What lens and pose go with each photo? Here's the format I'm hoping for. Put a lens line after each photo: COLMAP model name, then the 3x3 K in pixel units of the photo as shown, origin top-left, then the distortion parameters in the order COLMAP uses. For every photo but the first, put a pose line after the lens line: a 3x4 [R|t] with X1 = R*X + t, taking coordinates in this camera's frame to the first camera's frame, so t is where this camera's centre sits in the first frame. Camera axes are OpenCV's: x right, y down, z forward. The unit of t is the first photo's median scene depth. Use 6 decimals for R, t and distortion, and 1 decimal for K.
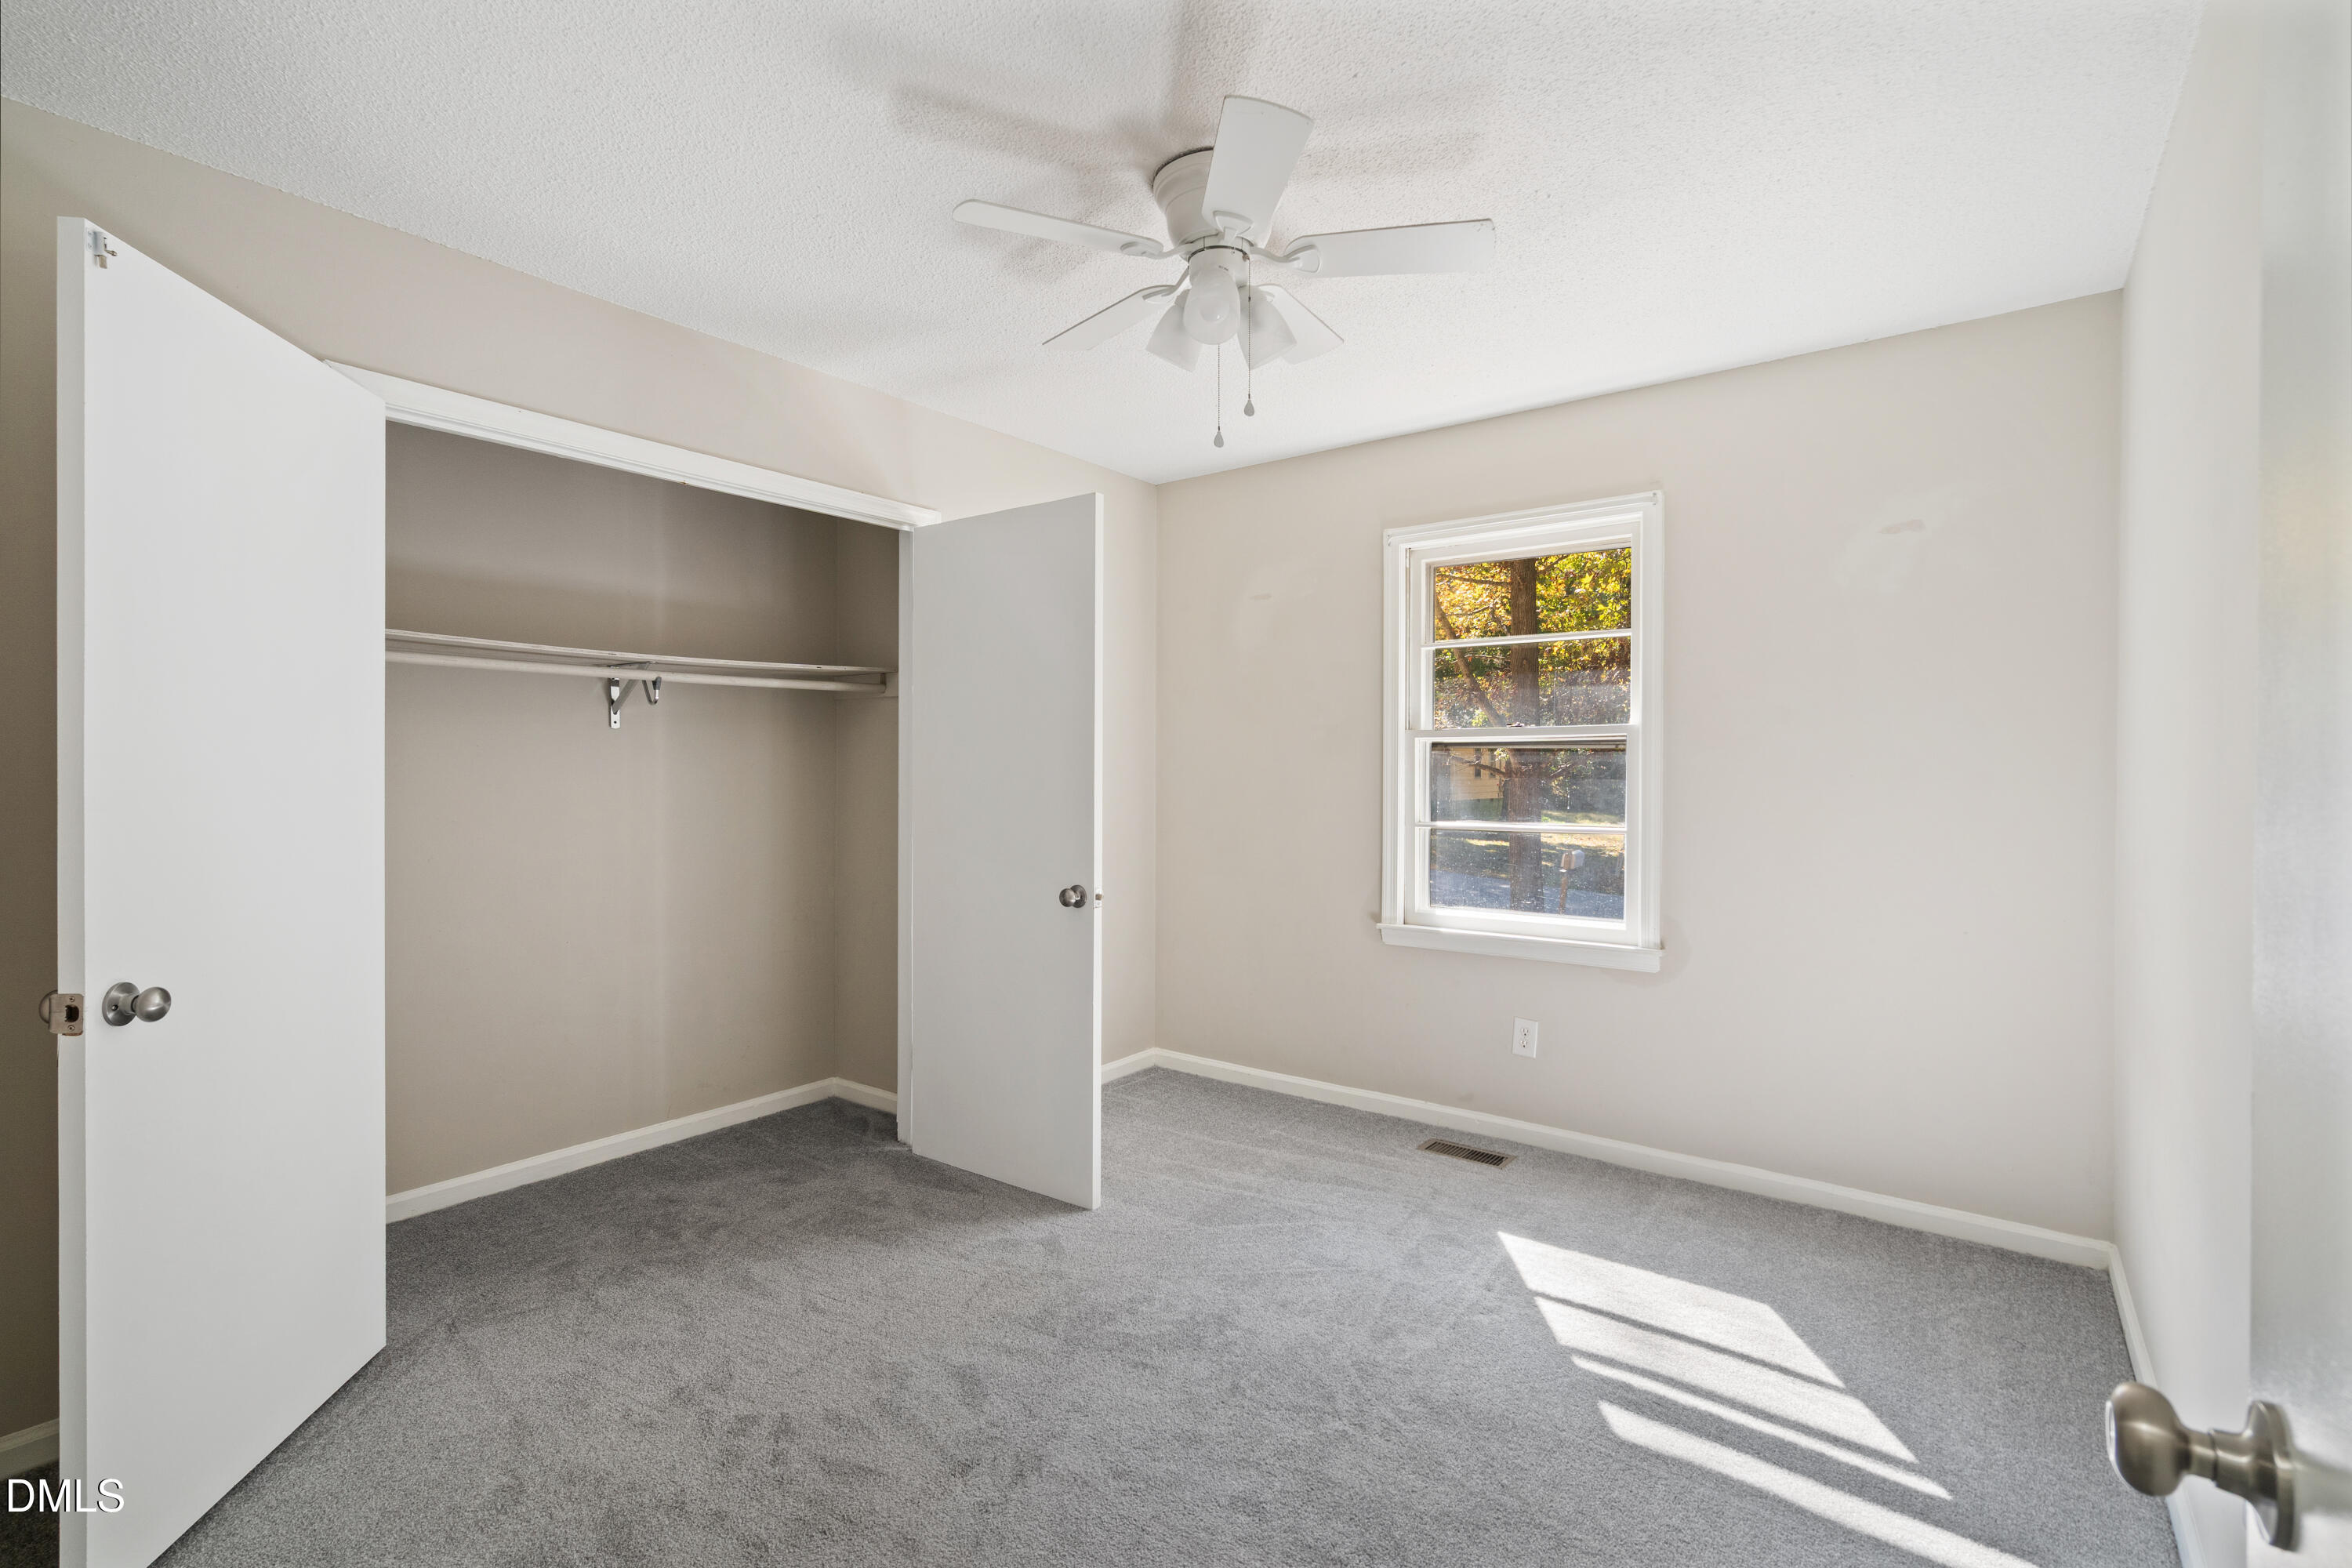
lens RADIAL K [[1072.5, 0, 1176.0], [0, 1072.5, 799.2], [0, 0, 1]] dist [-0.005905, 0.000418]
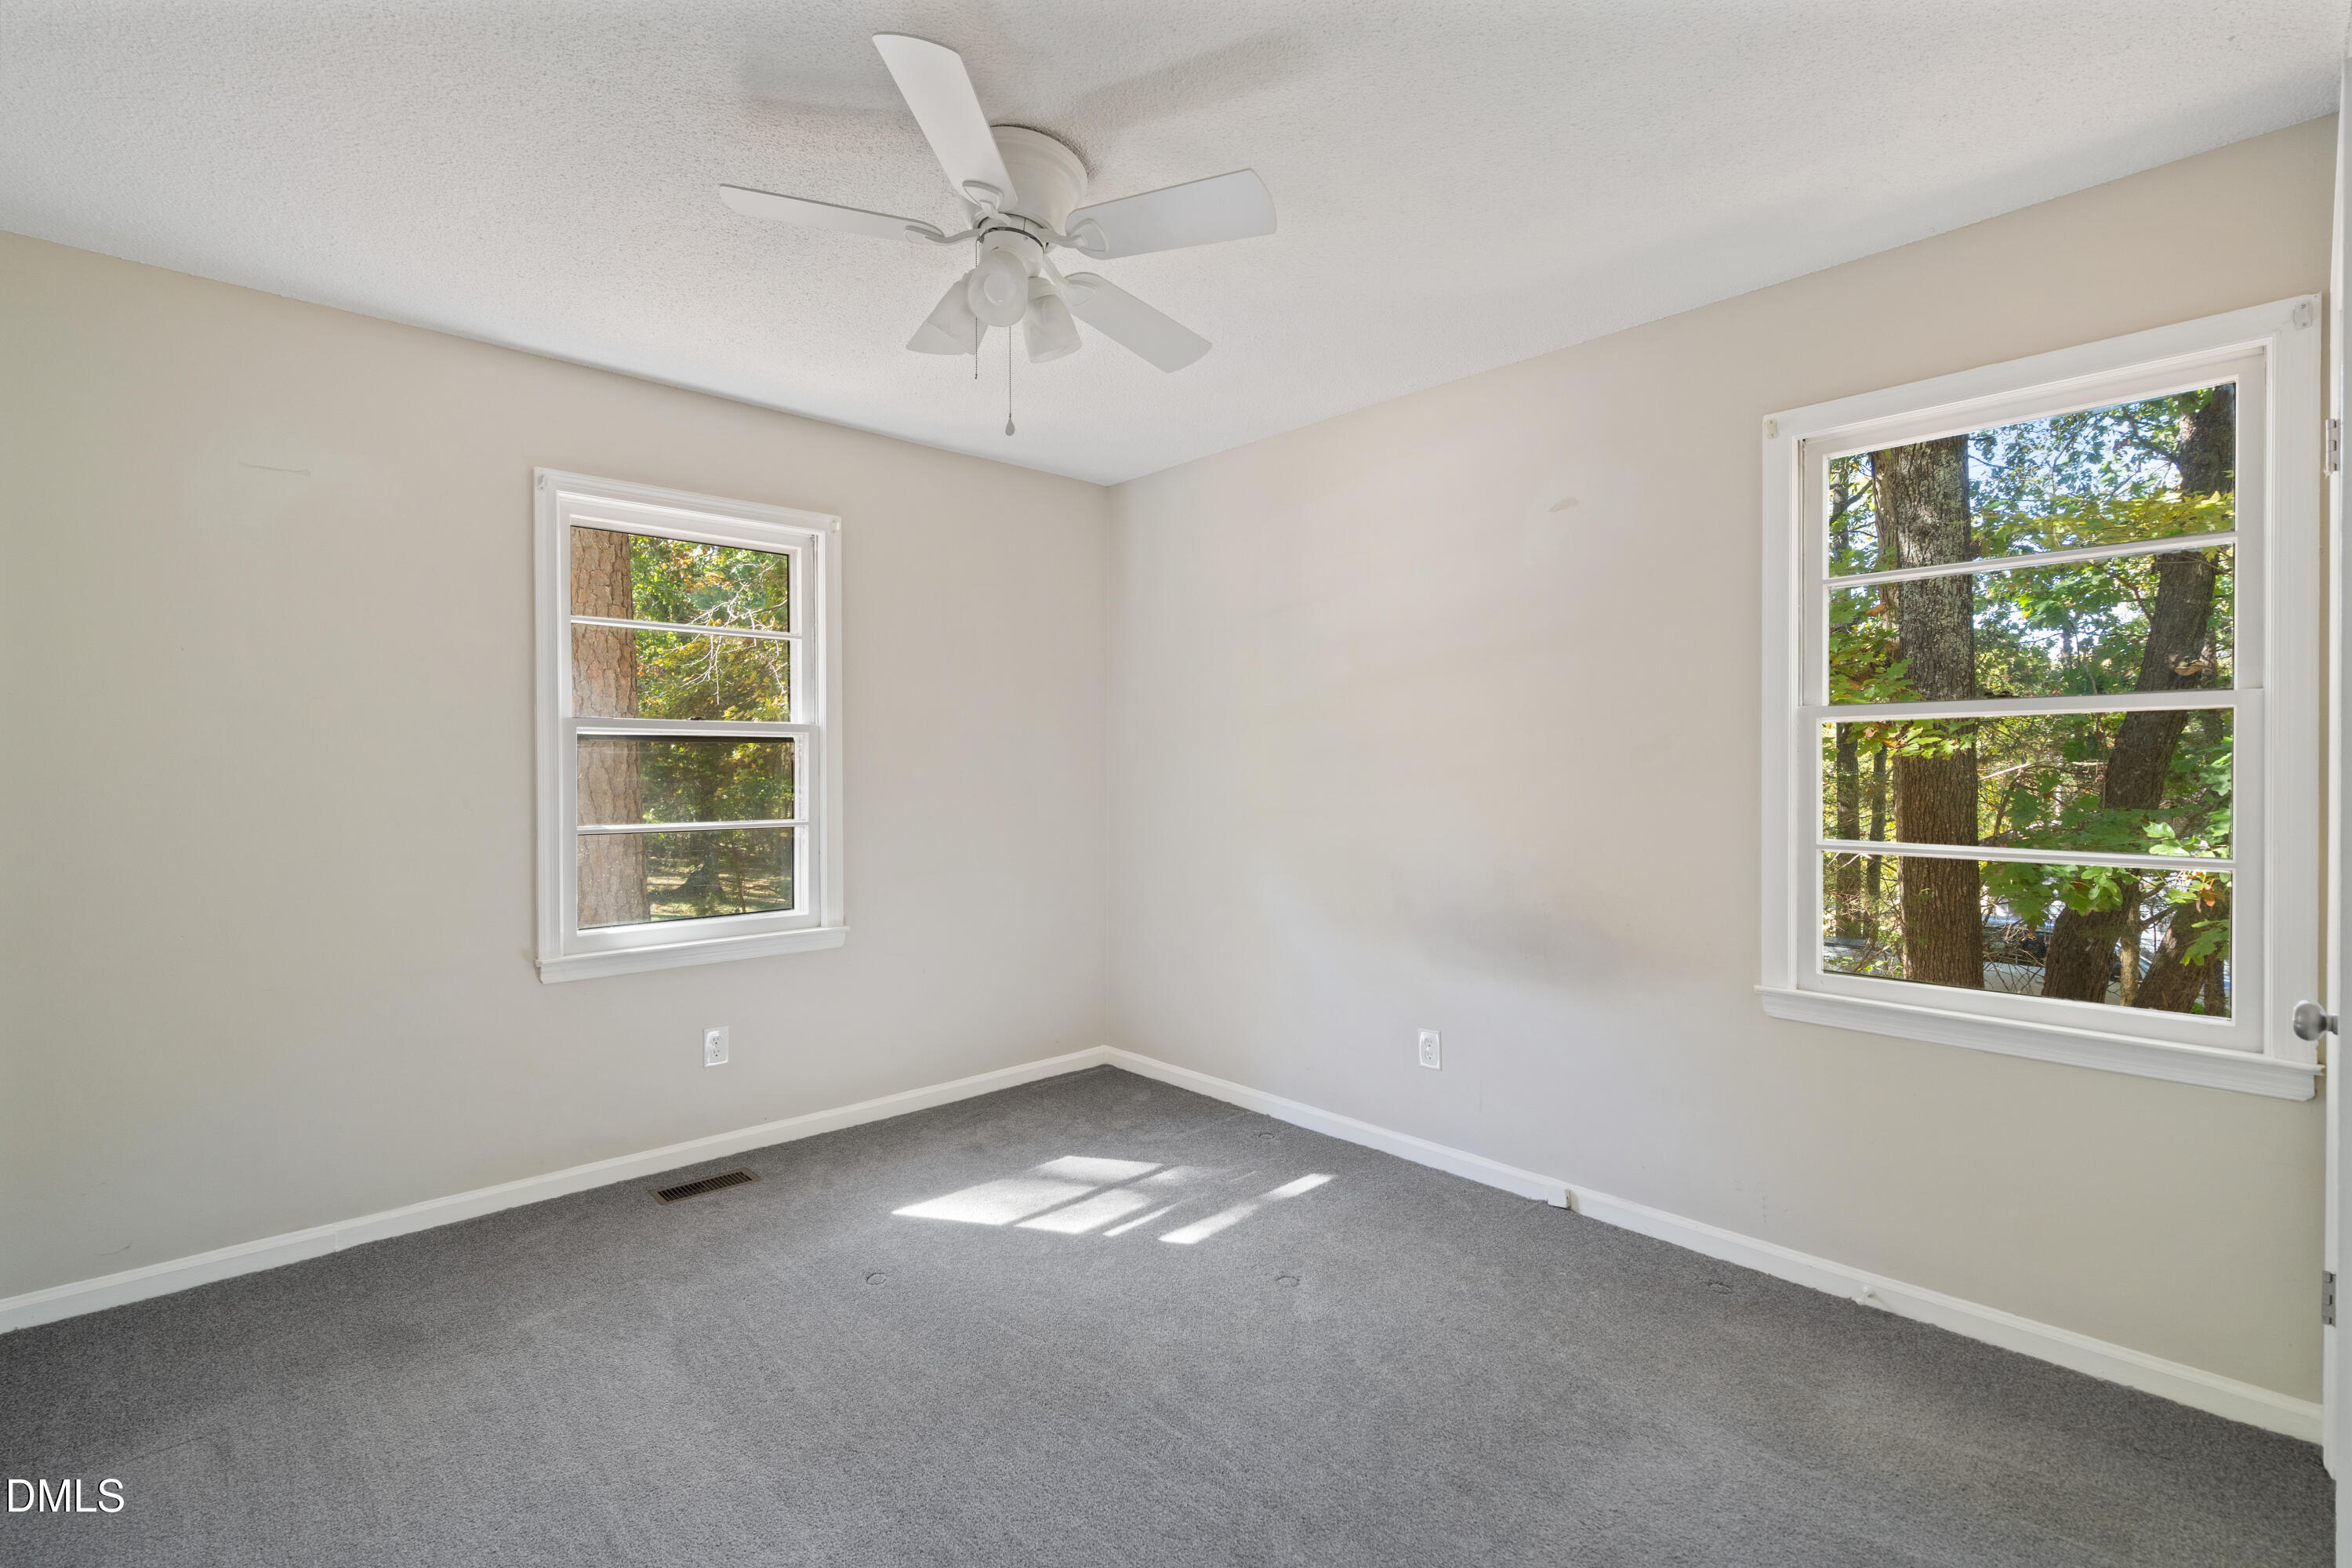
lens RADIAL K [[1072.5, 0, 1175.8], [0, 1072.5, 761.1], [0, 0, 1]] dist [-0.005905, 0.000418]
pose [[0.162221, -0.002581, 0.986751, -0.595861], [0.015190, 0.999885, 0.000118, -0.027032], [-0.986638, 0.014970, 0.162241, 0.479328]]
